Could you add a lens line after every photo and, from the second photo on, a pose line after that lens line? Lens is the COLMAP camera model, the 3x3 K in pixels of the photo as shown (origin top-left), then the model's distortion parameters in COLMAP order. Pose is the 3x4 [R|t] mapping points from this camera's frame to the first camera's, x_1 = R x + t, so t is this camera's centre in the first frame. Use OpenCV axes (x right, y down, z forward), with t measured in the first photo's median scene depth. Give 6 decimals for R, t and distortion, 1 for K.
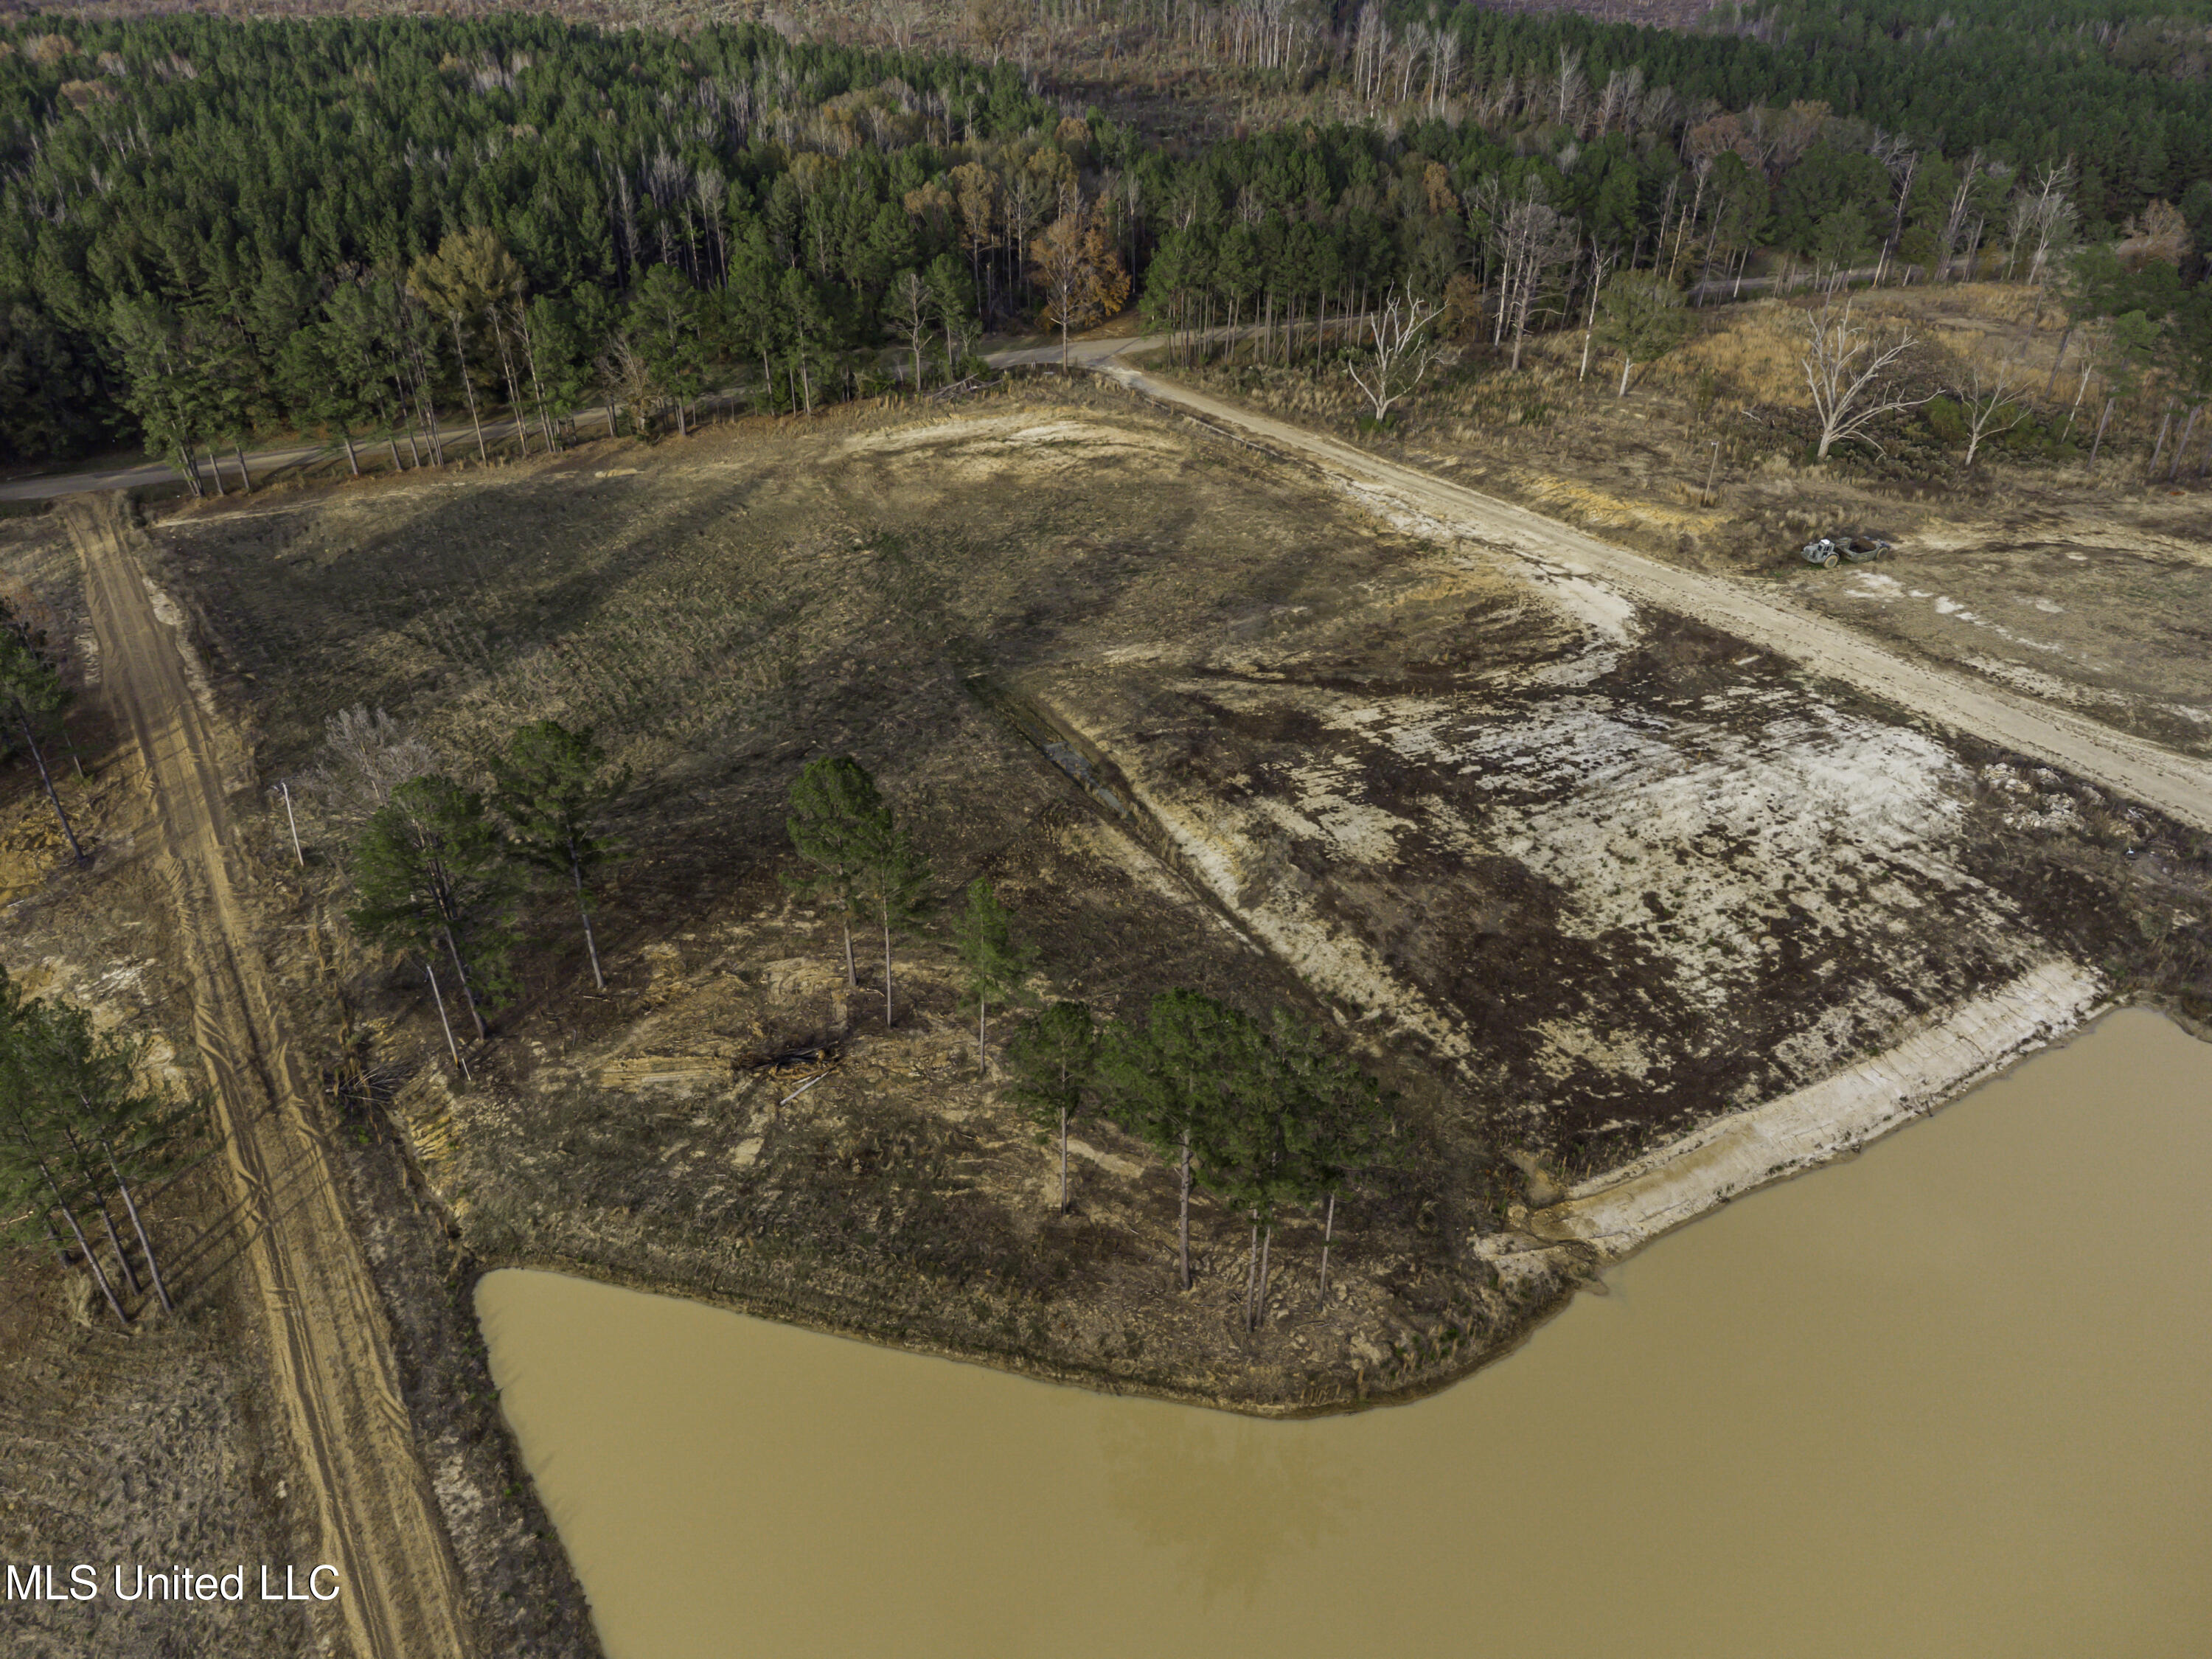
lens RADIAL K [[1646.5, 0, 1107.2], [0, 1646.5, 839.2], [0, 0, 1]] dist [-0.000166, 0.029836]
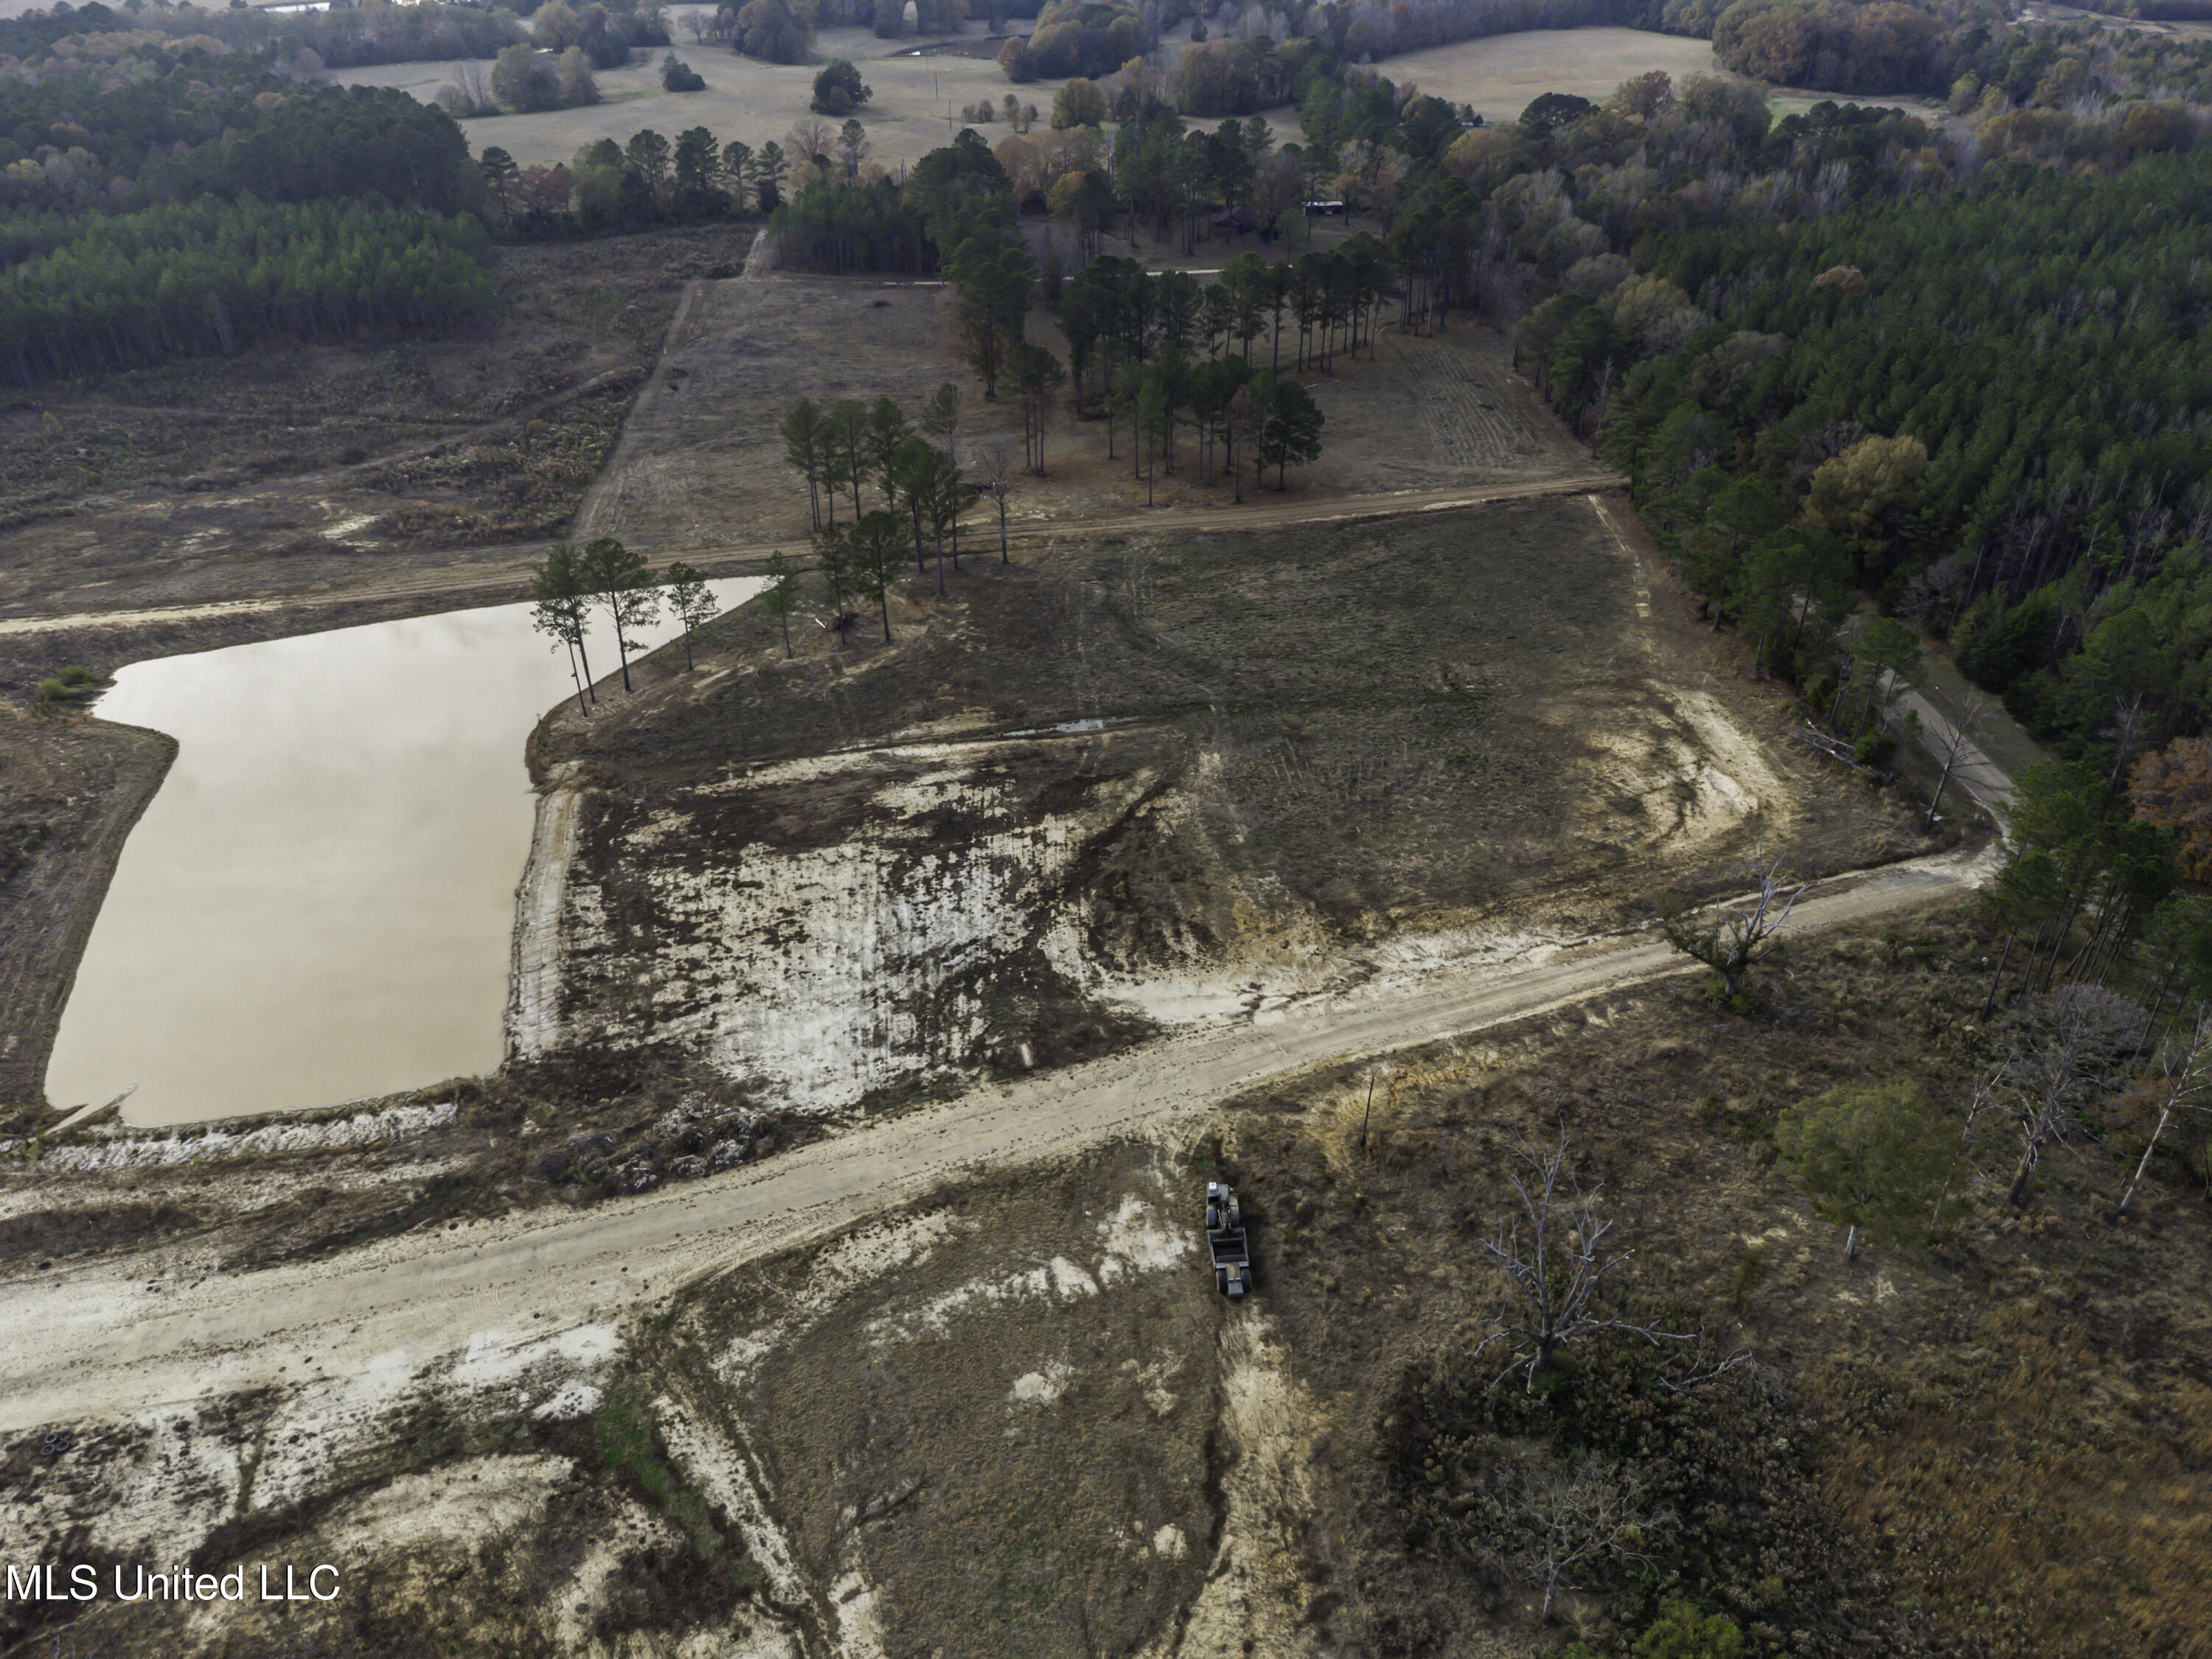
lens RADIAL K [[1653.4, 0, 1106.0], [0, 1653.4, 829.5], [0, 0, 1]] dist [0.010161, 0.011689]
pose [[-0.288951, 0.513244, -0.808139, 1.180594], [-0.532631, 0.615248, 0.581183, -0.843307], [0.795494, 0.598373, 0.095593, 0.935937]]
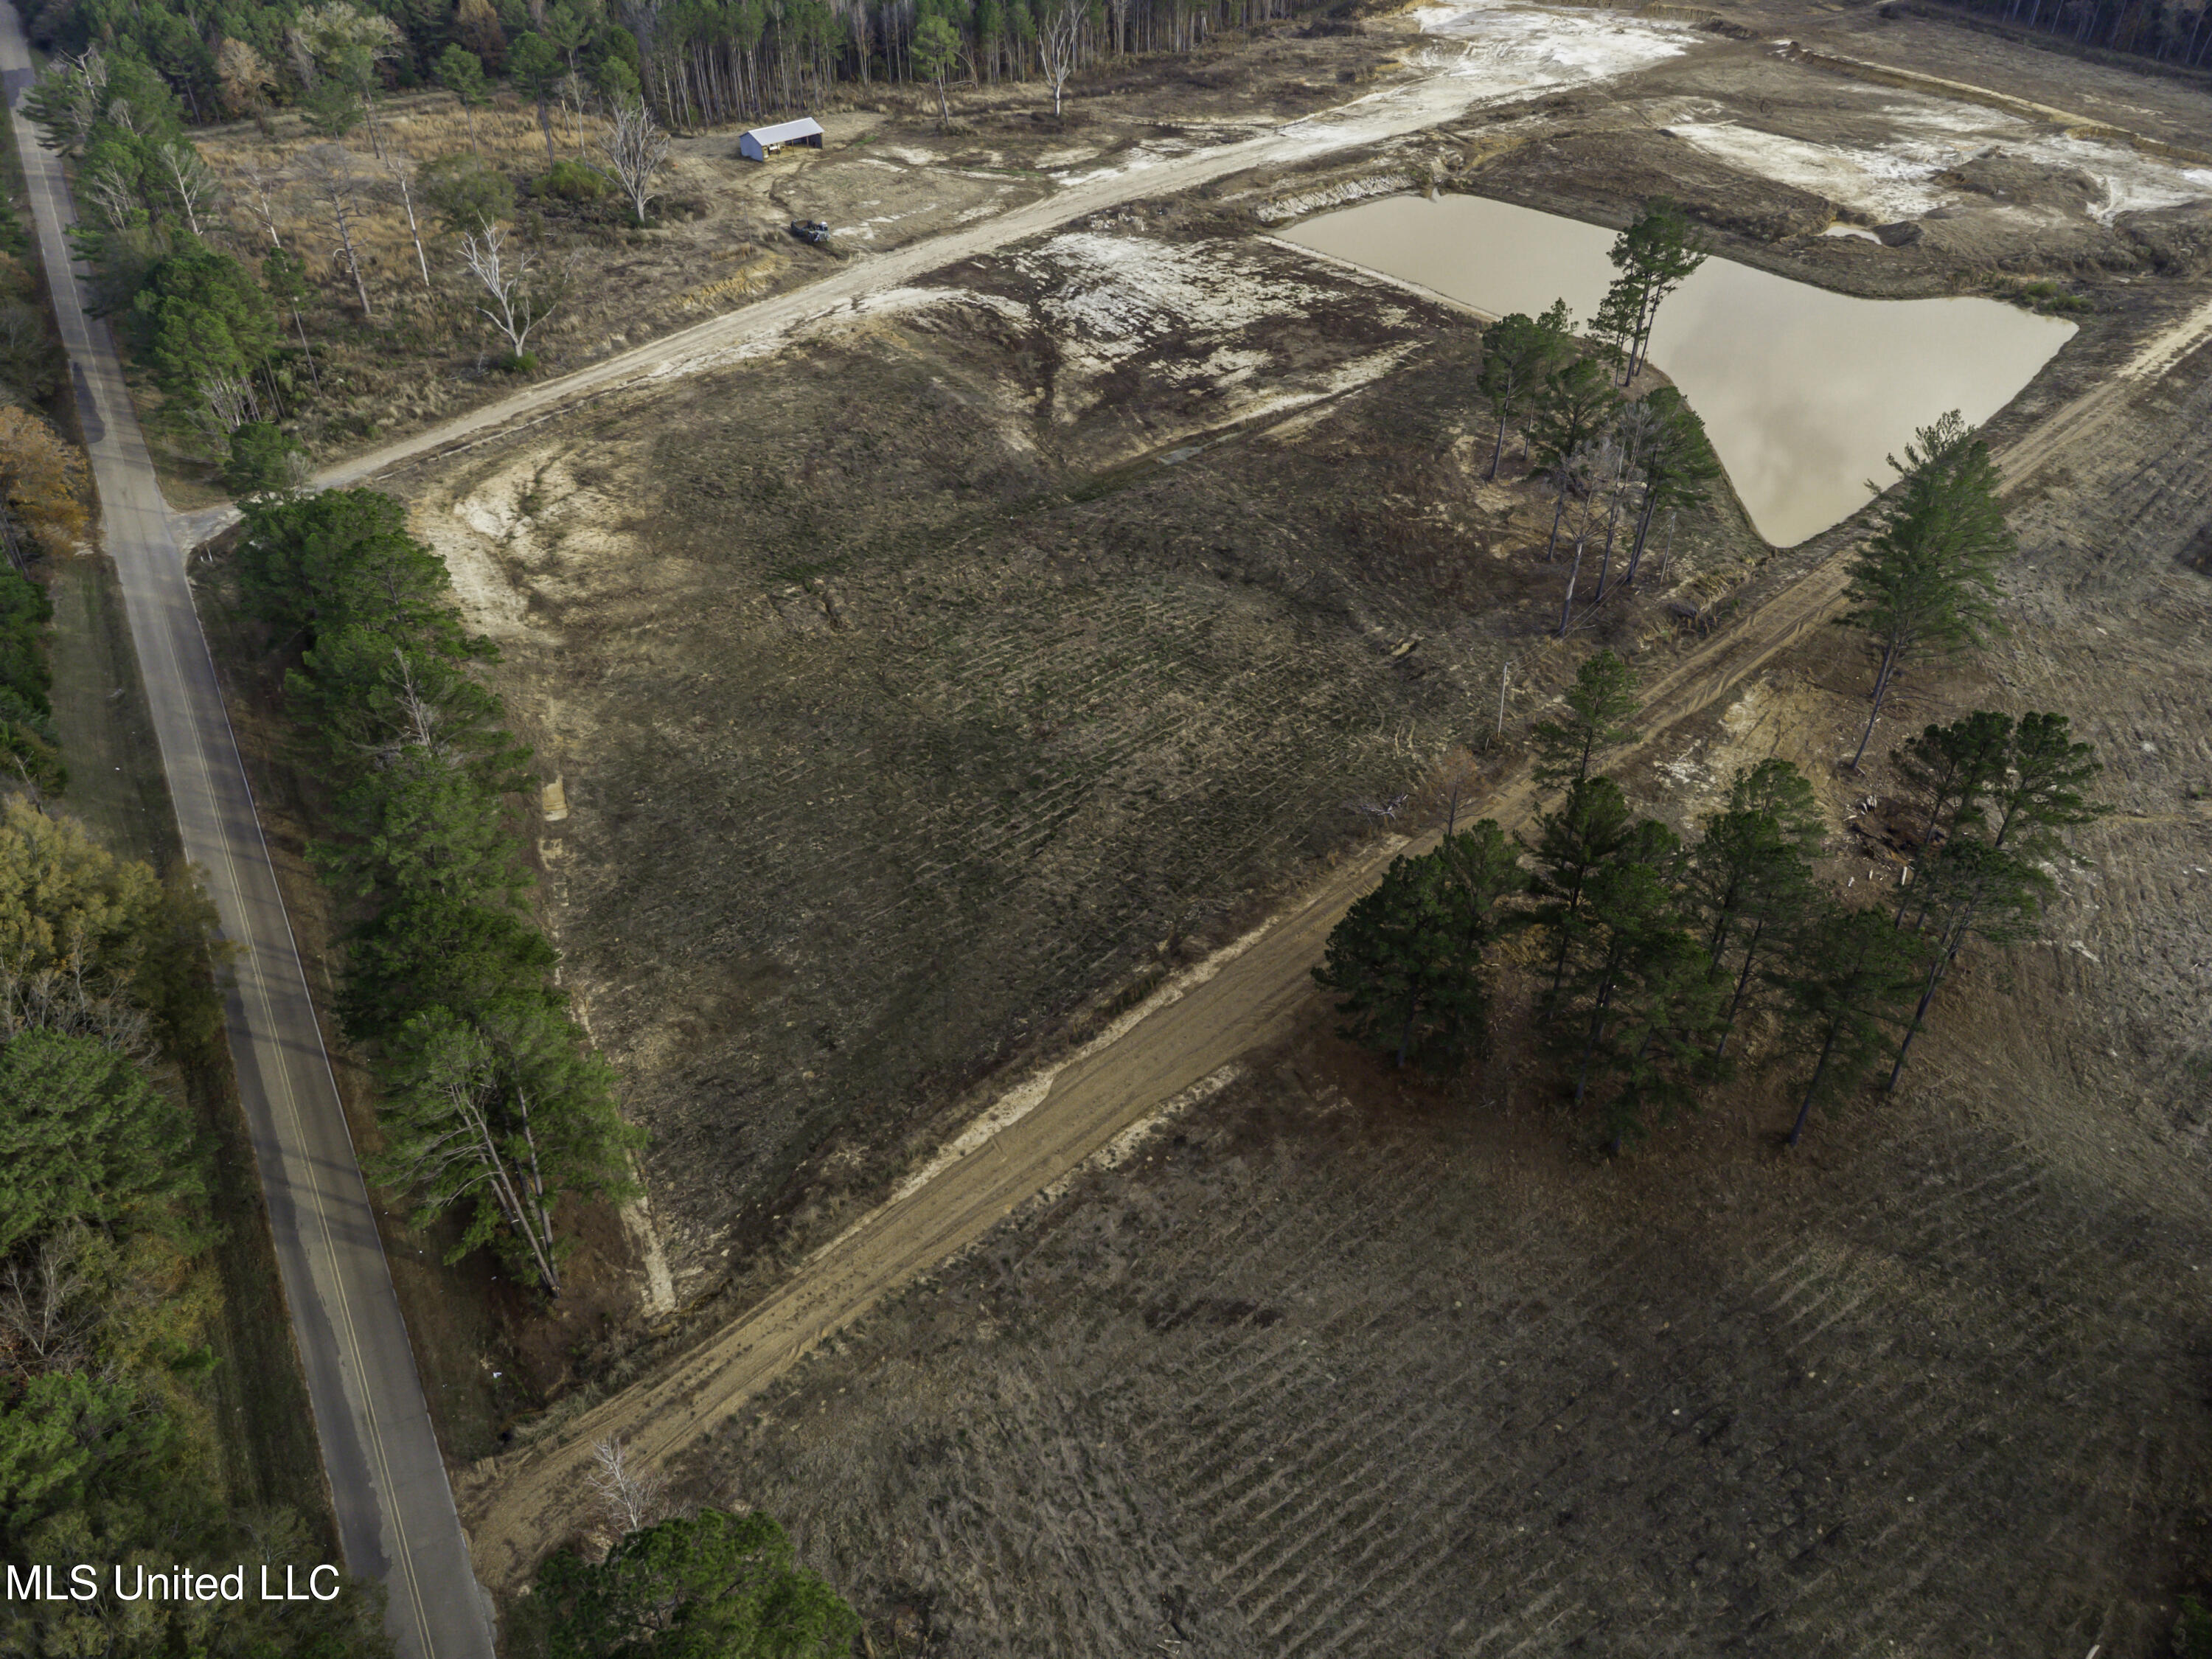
lens RADIAL K [[1646.5, 0, 1107.2], [0, 1646.5, 839.2], [0, 0, 1]] dist [-0.000166, 0.029836]
pose [[-0.192496, -0.600279, 0.776280, -1.226828], [0.549943, 0.589181, 0.591970, -0.683382], [-0.812717, 0.540861, 0.216704, 0.930599]]
